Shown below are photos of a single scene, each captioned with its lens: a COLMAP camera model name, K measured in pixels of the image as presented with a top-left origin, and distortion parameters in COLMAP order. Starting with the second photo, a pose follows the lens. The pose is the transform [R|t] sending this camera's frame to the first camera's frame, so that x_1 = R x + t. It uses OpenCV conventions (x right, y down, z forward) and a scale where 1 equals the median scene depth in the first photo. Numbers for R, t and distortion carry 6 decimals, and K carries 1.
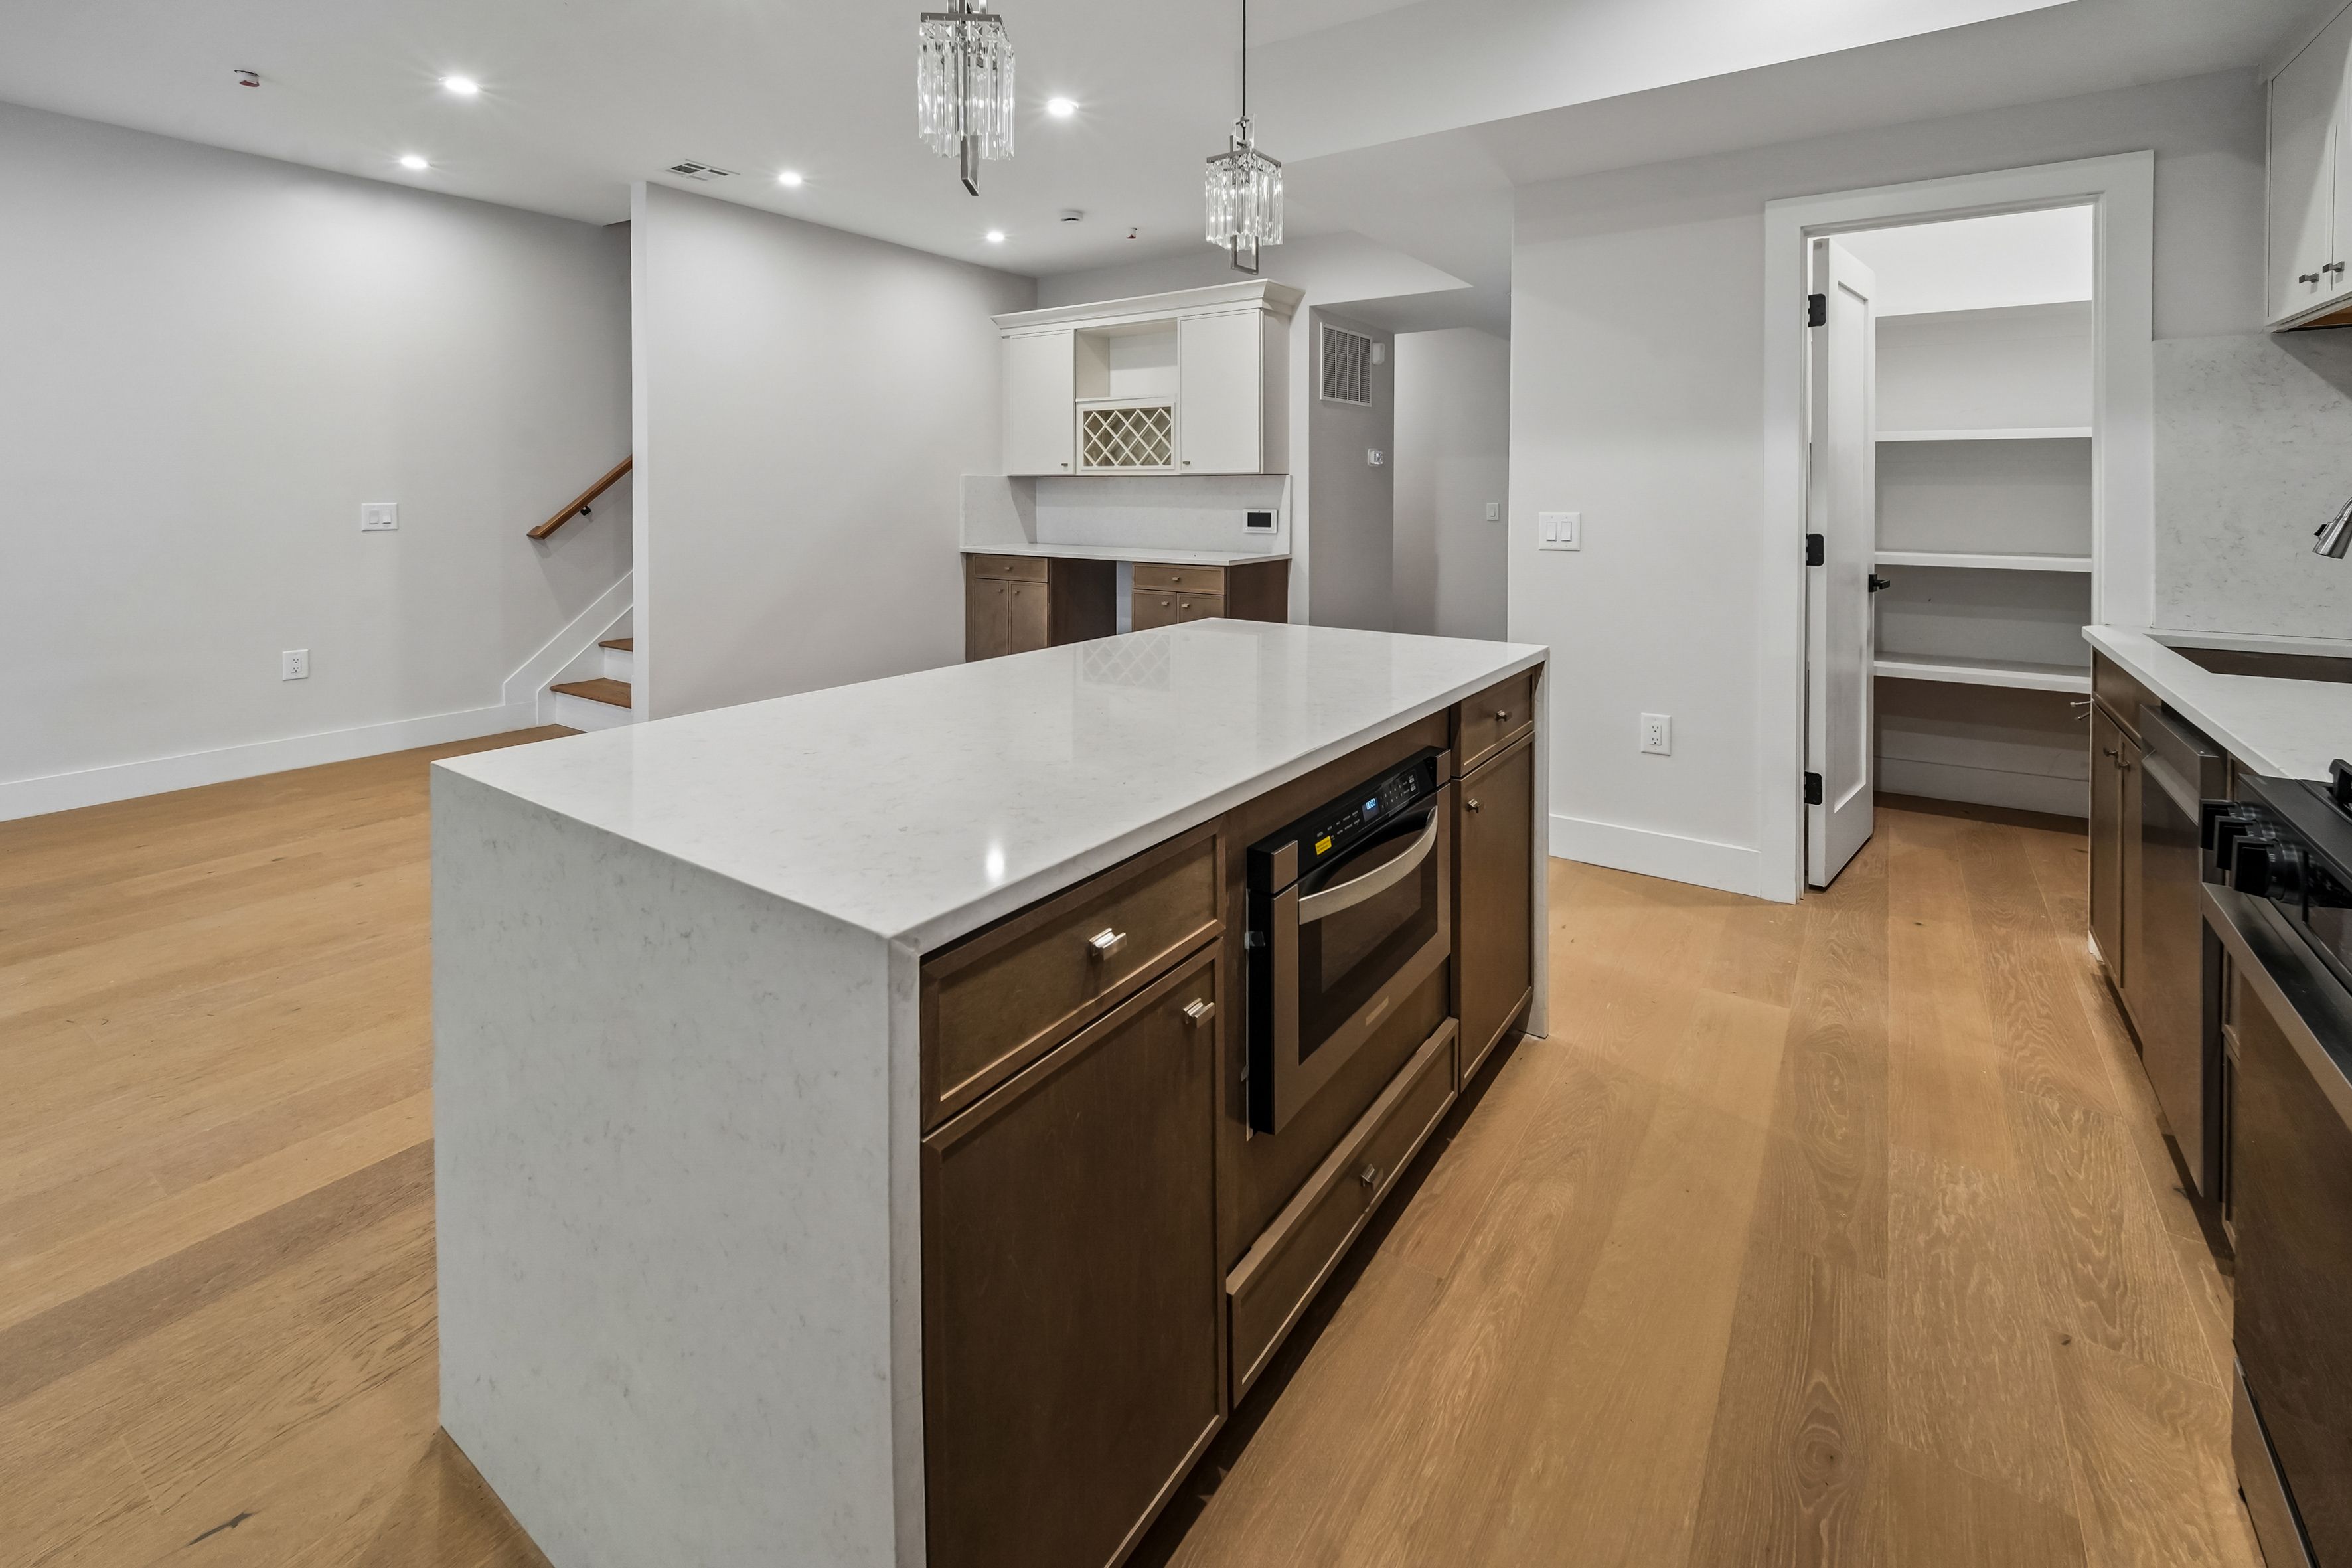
lens RADIAL K [[1001.8, 0, 1152.7], [0, 1001.8, 518.9], [0, 0, 1]] dist [0.003695, -0.002320]
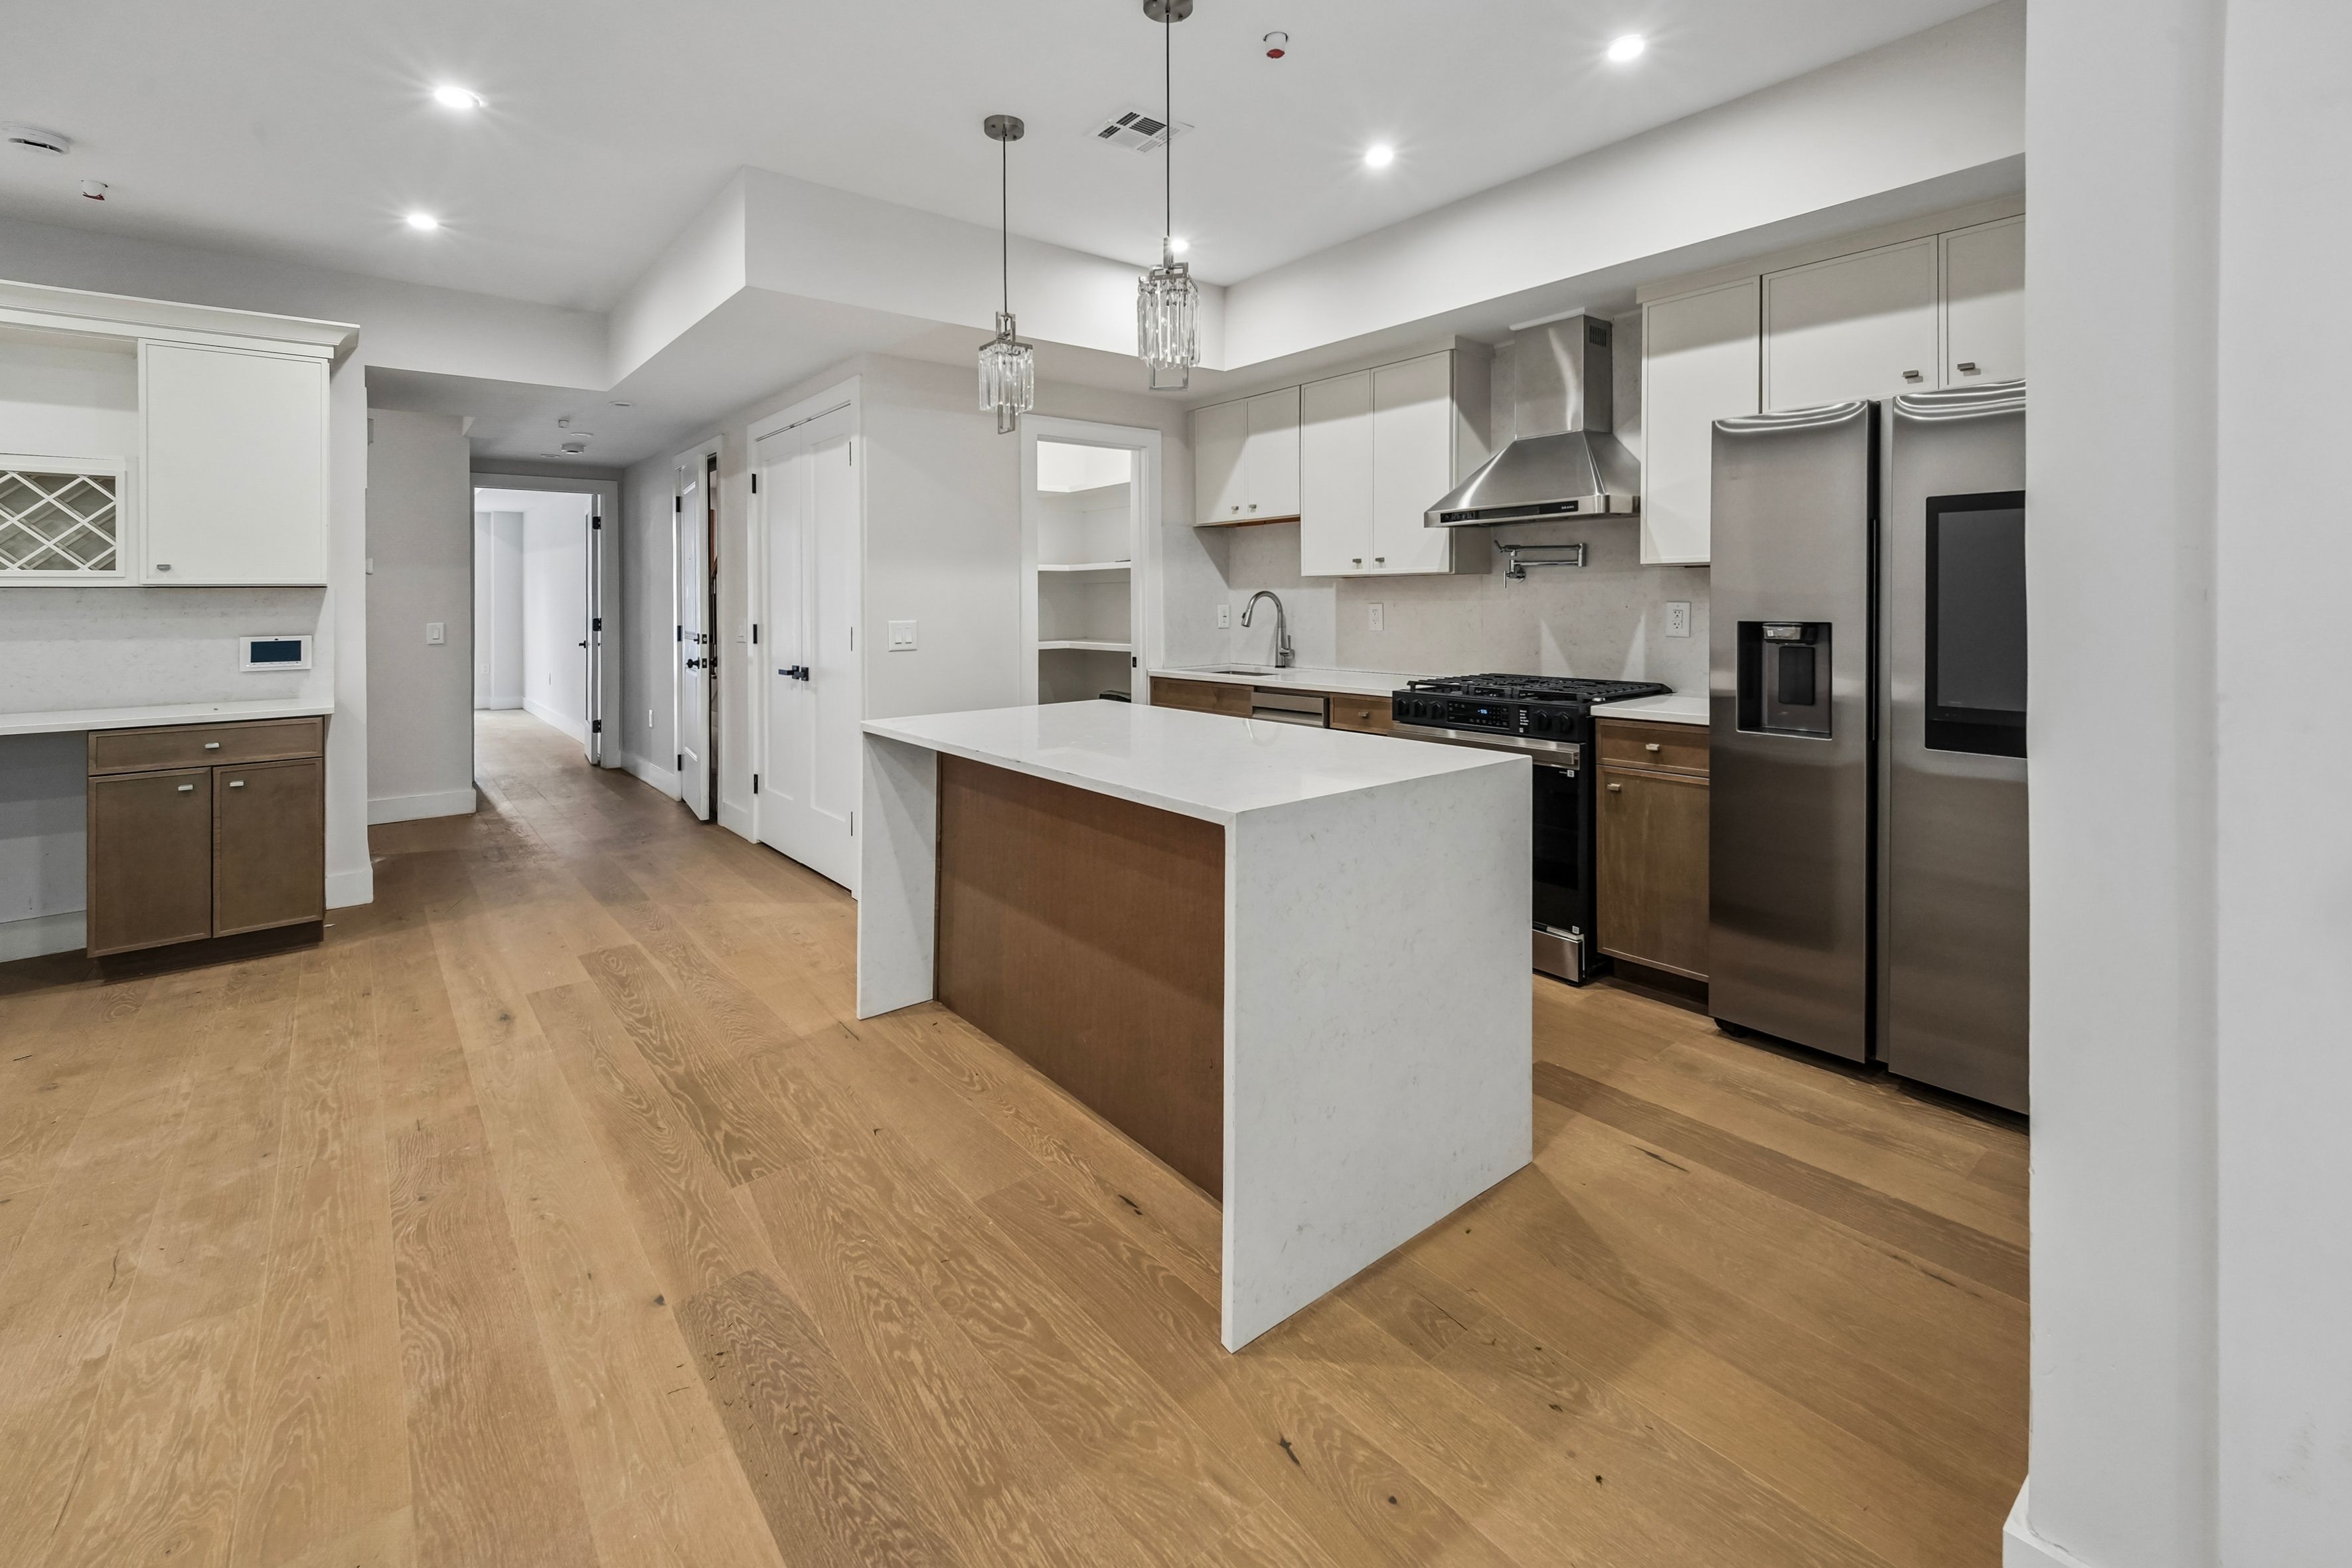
lens RADIAL K [[1001.8, 0, 1198.9], [0, 1001.8, 597.8], [0, 0, 1]] dist [0.003695, -0.002320]
pose [[0.252796, -0.009695, 0.967471, -0.414180], [0.037958, 0.999279, 0.000096, -0.011512], [-0.966775, 0.036699, 0.252982, 0.192639]]
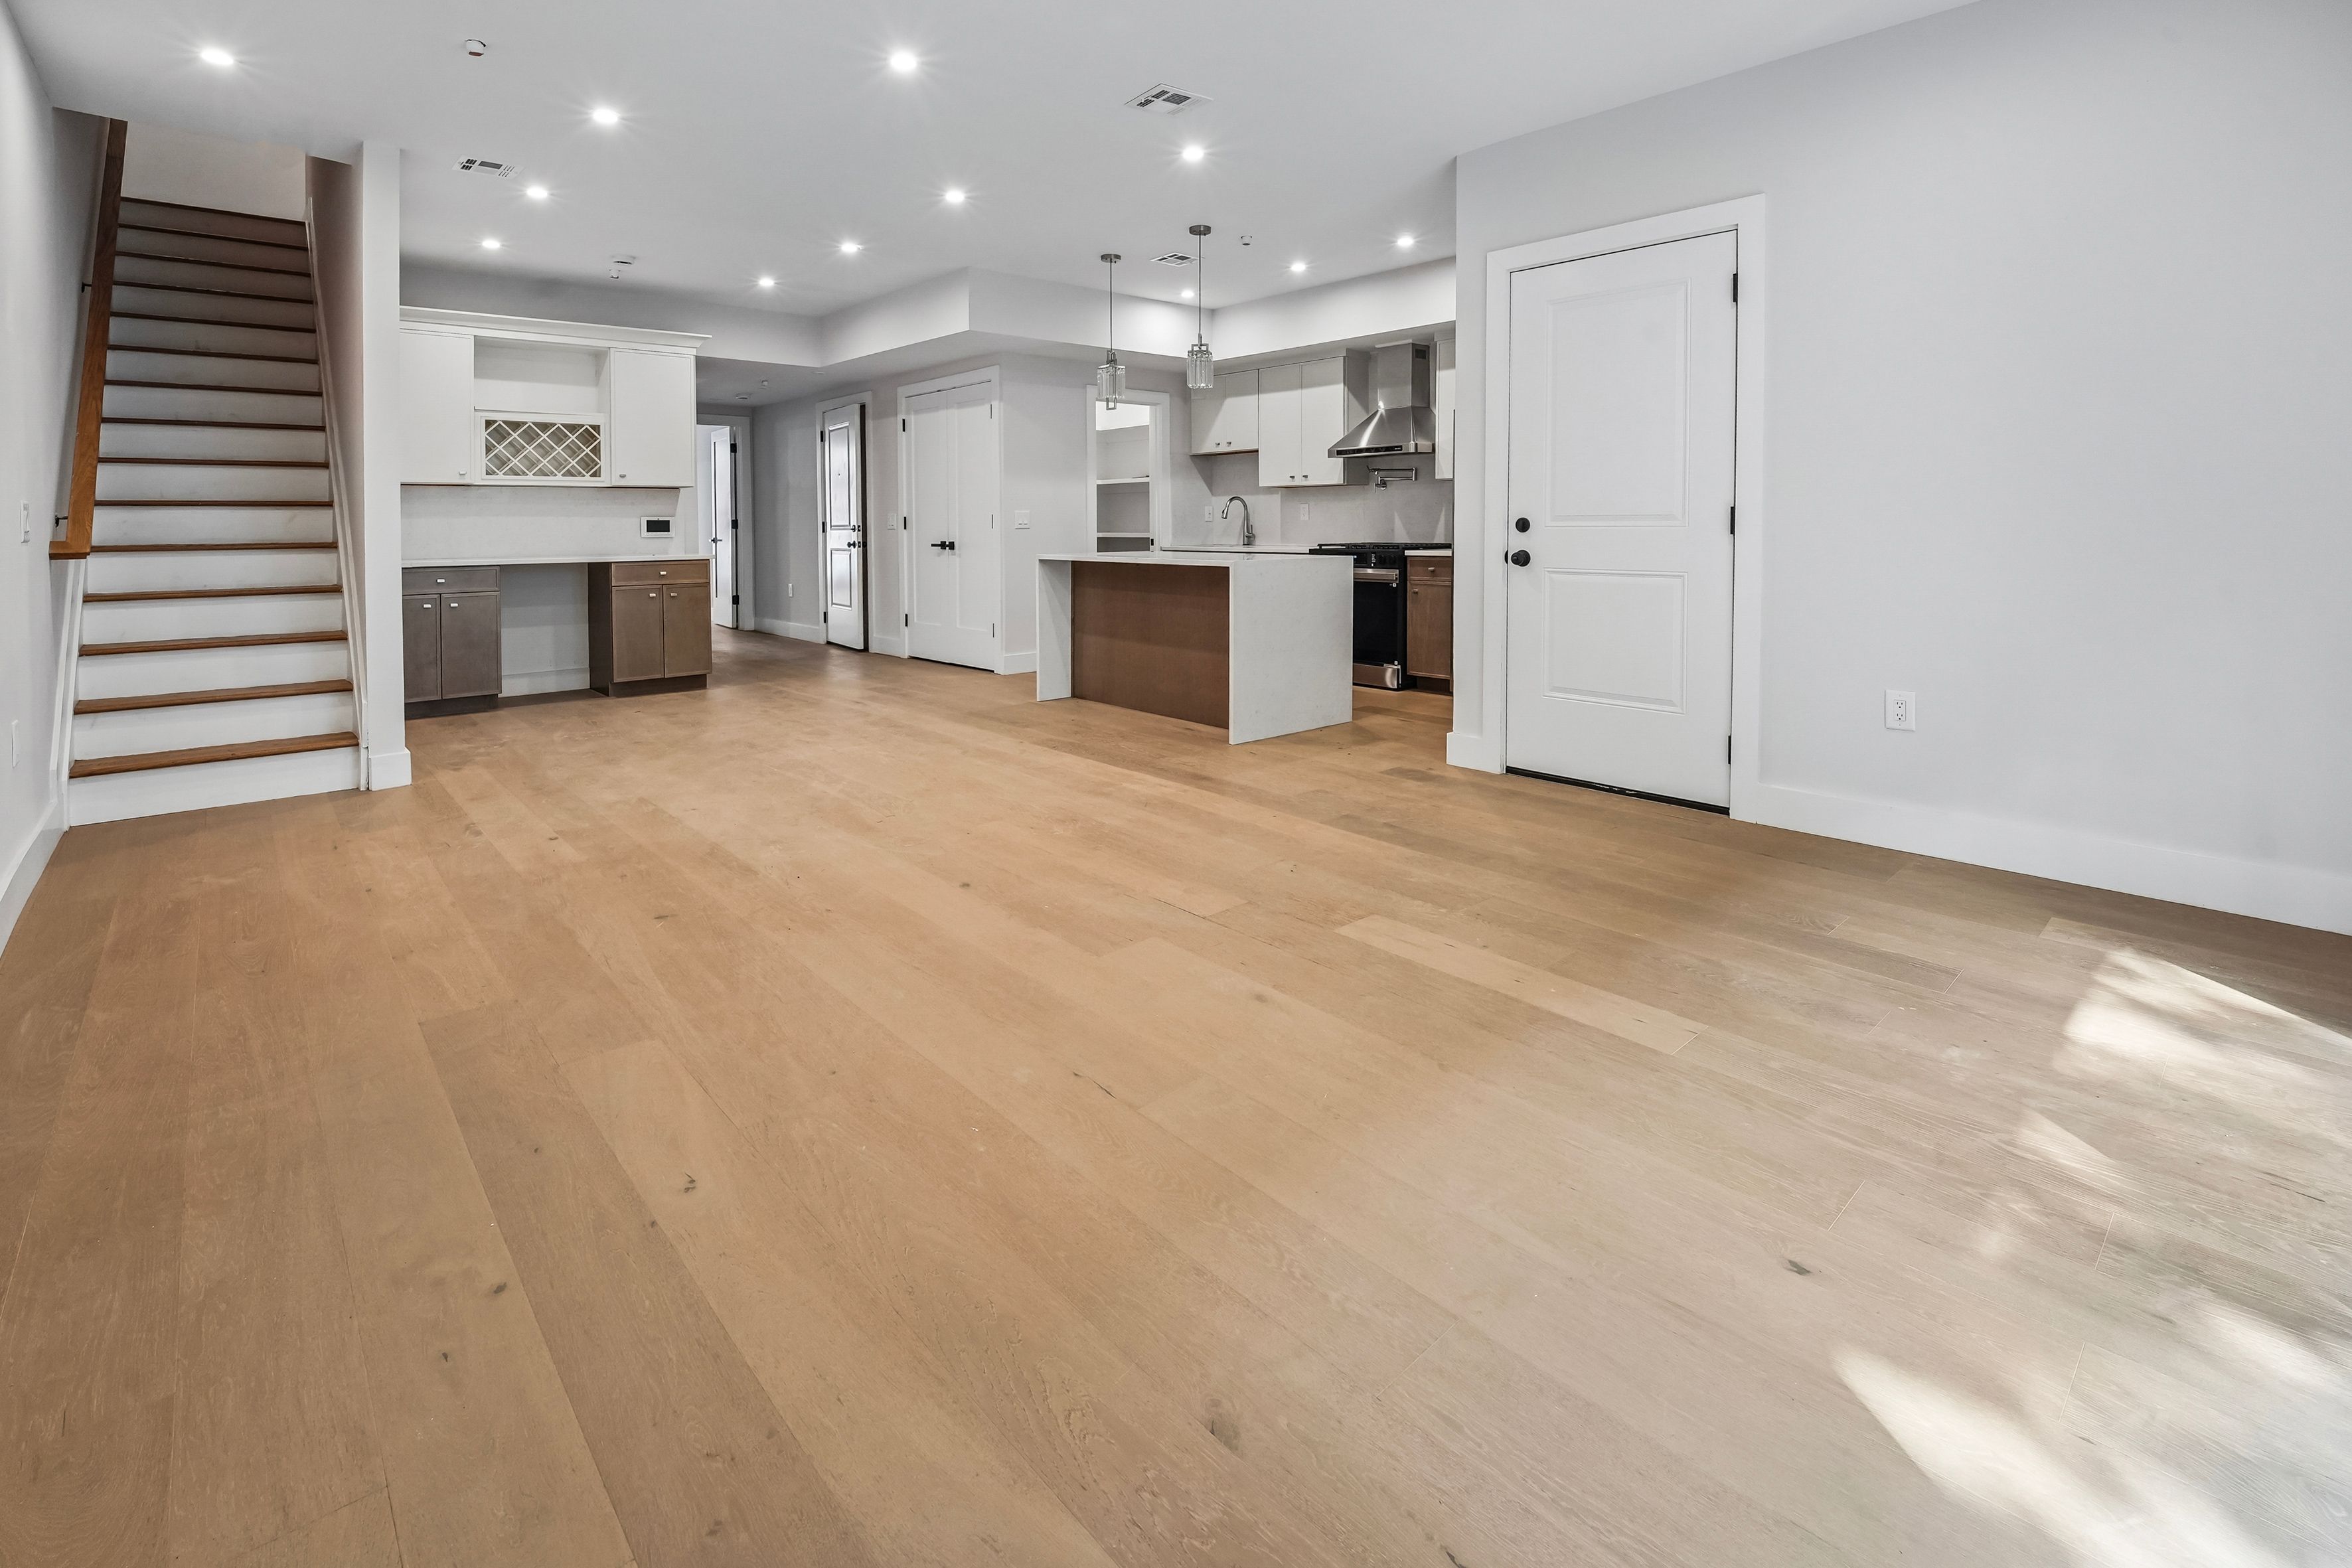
lens RADIAL K [[1067.5, 0, 1205.7], [0, 1067.5, 545.5], [0, 0, 1]] dist [-0.007006, -0.004194]
pose [[0.206376, -0.027931, 0.978074, -1.005266], [0.034234, 0.999187, 0.021310, 0.019646], [-0.977874, 0.029085, 0.207164, 0.096070]]
